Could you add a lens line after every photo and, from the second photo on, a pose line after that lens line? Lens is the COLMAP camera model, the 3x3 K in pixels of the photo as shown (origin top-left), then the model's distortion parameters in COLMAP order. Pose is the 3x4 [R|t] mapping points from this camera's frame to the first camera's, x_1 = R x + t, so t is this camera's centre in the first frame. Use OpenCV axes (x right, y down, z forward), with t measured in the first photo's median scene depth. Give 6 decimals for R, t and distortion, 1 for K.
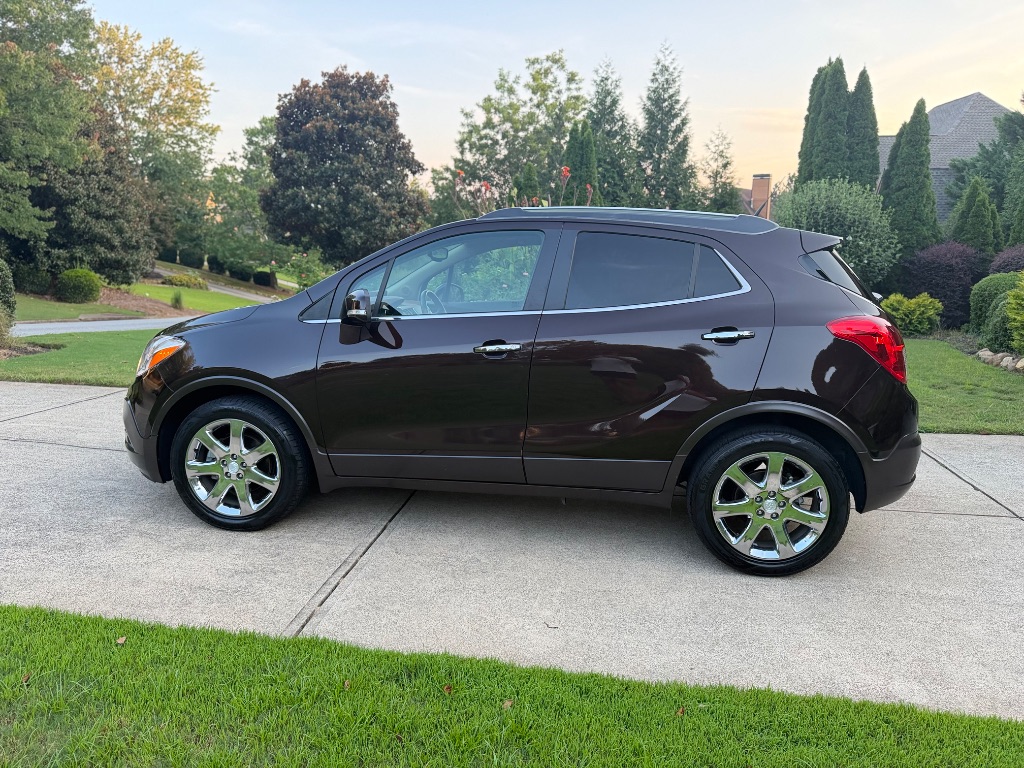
lens RADIAL K [[701.1, 0, 512.7], [0, 701.1, 411.7], [0, 0, 1]] dist [0.003910, -0.031563]
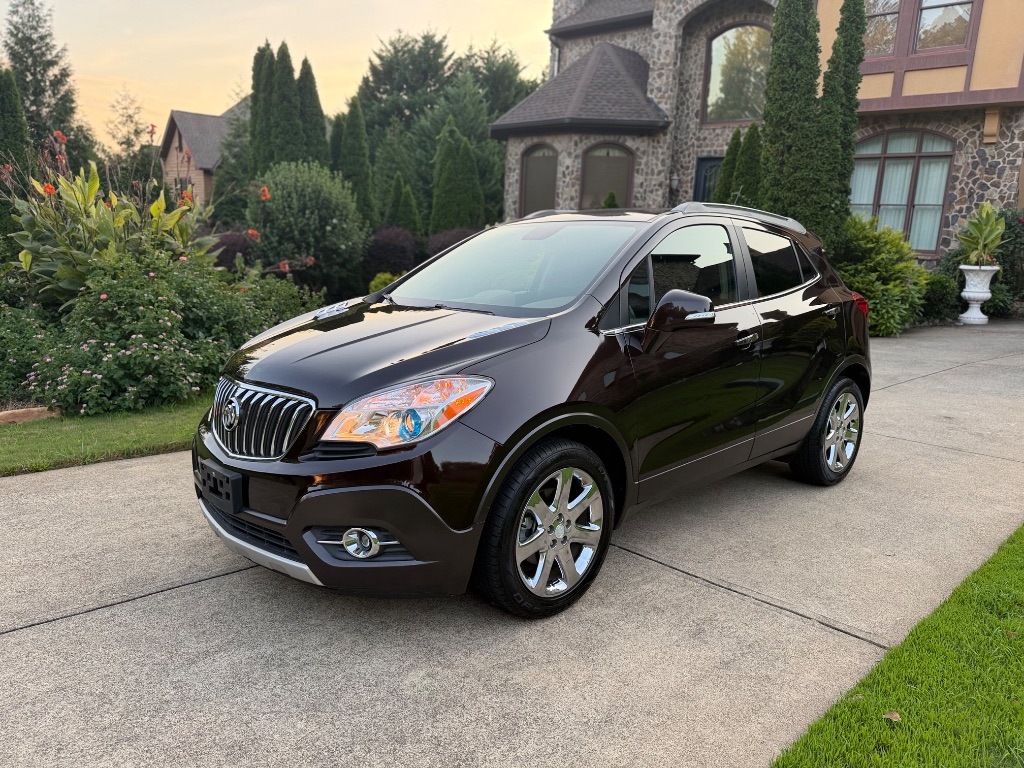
lens RADIAL K [[724.8, 0, 513.2], [0, 724.8, 386.1], [0, 0, 1]] dist [0.023645, -0.032439]
pose [[0.621014, -0.141586, 0.770905, -0.142054], [0.152461, 0.986584, 0.058380, -0.016052], [-0.768828, 0.081278, 0.634269, 0.074993]]
